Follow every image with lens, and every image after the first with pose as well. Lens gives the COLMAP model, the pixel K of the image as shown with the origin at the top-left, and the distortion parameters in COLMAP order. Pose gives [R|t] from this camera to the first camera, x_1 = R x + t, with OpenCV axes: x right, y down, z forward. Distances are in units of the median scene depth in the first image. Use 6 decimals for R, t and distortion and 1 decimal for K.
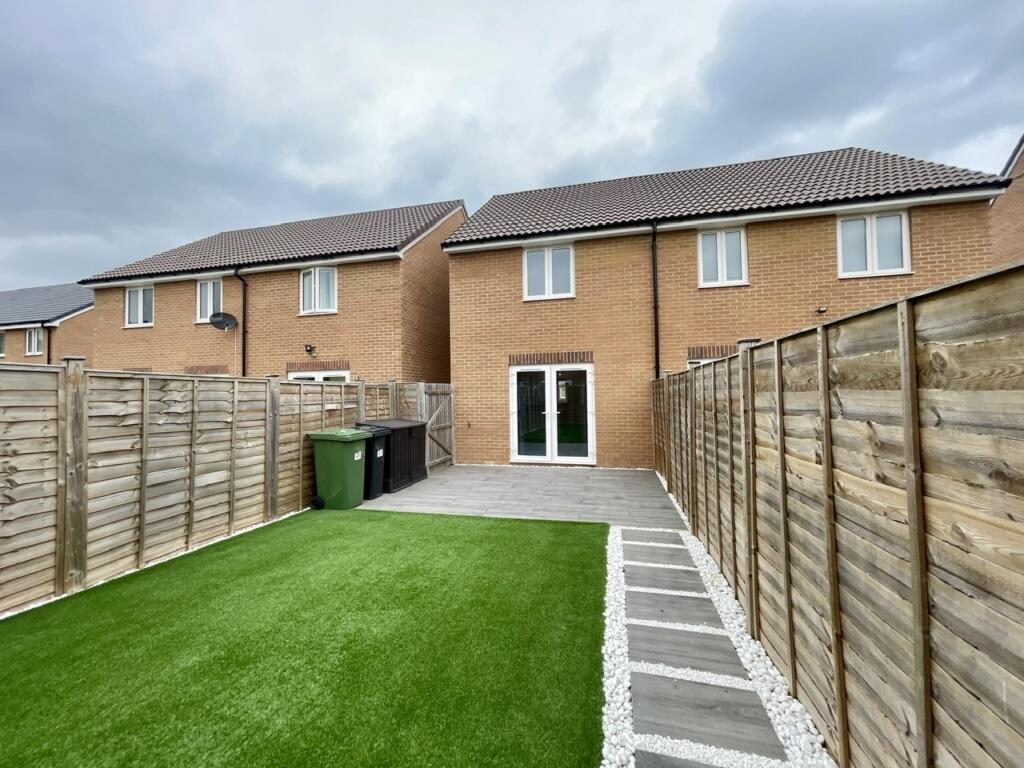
lens RADIAL K [[413.5, 0, 510.4], [0, 413.5, 381.9], [0, 0, 1]] dist [-0.000698, -0.000244]
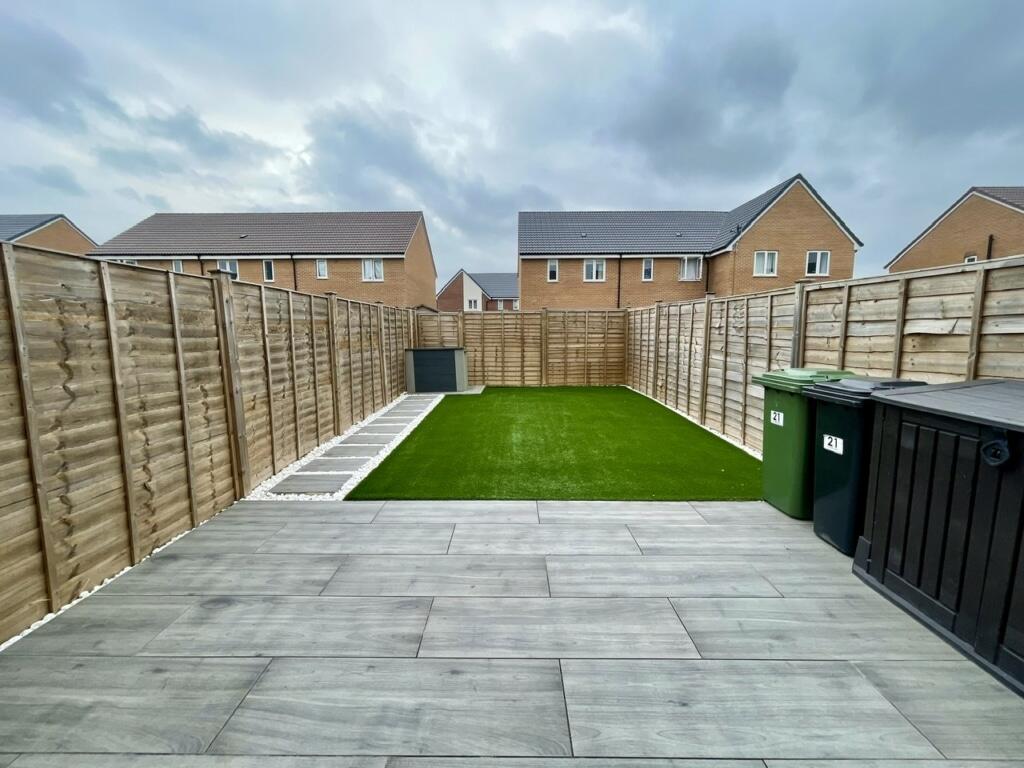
lens RADIAL K [[413.5, 0, 510.5], [0, 413.5, 382.3], [0, 0, 1]] dist [-0.000698, -0.000244]
pose [[-0.972257, 0.050269, -0.228451, 0.101292], [0.028941, 0.994983, 0.095770, 0.074843], [0.232119, 0.086501, -0.968833, 1.555672]]
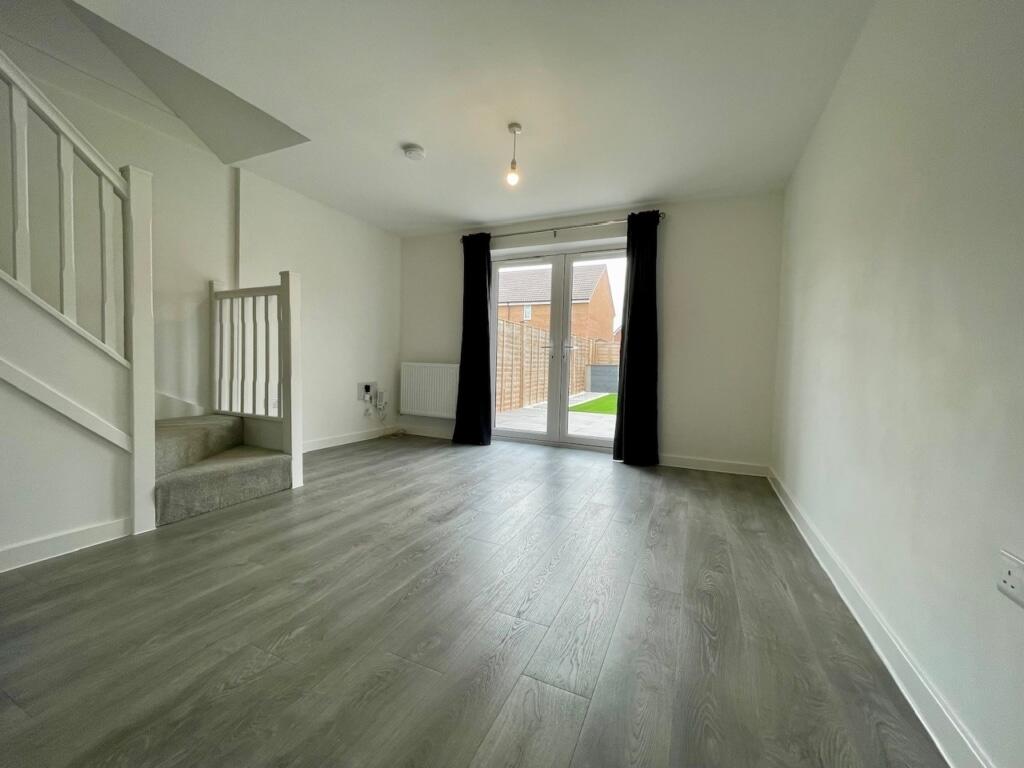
lens RADIAL K [[413.5, 0, 507.3], [0, 413.5, 383.9], [0, 0, 1]] dist [-0.000698, -0.000244]
pose [[-0.980646, -0.019538, 0.194813, 0.103001], [-0.017877, 0.999787, 0.010283, 0.193920], [-0.194972, 0.006601, -0.980787, 2.521216]]
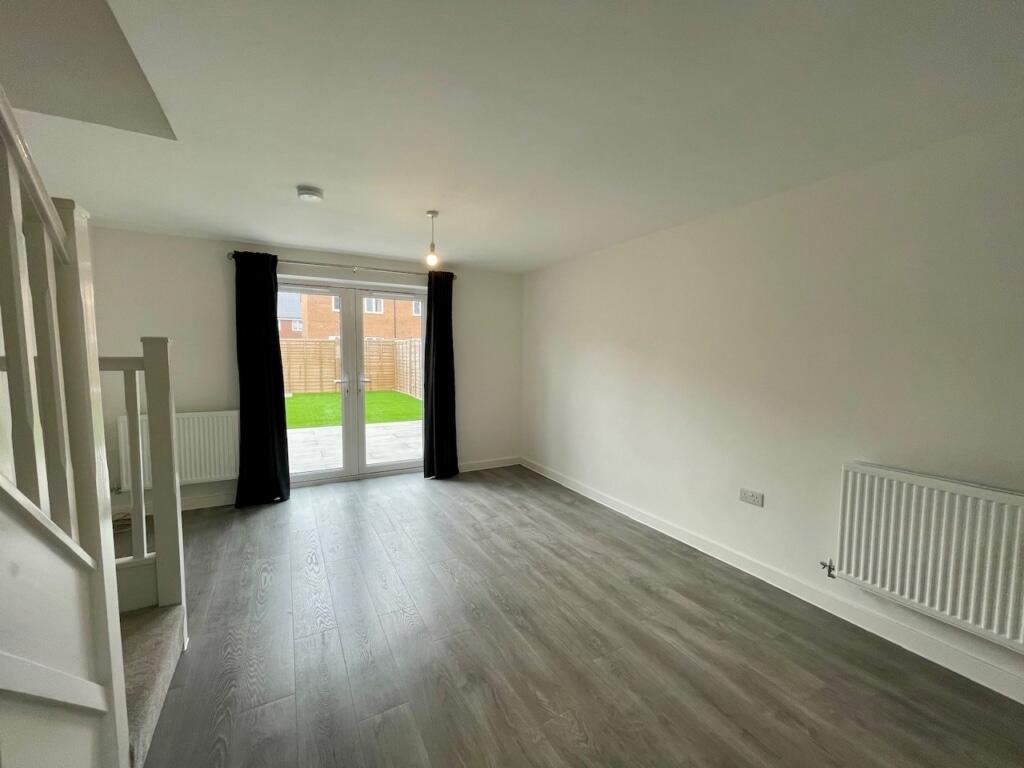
lens RADIAL K [[413.5, 0, 508.5], [0, 413.5, 383.6], [0, 0, 1]] dist [-0.000698, -0.000244]
pose [[-0.740611, 0.059723, -0.669274, 0.503888], [0.025326, 0.997815, 0.061016, 0.085510], [0.671456, 0.028239, -0.740506, 2.512218]]
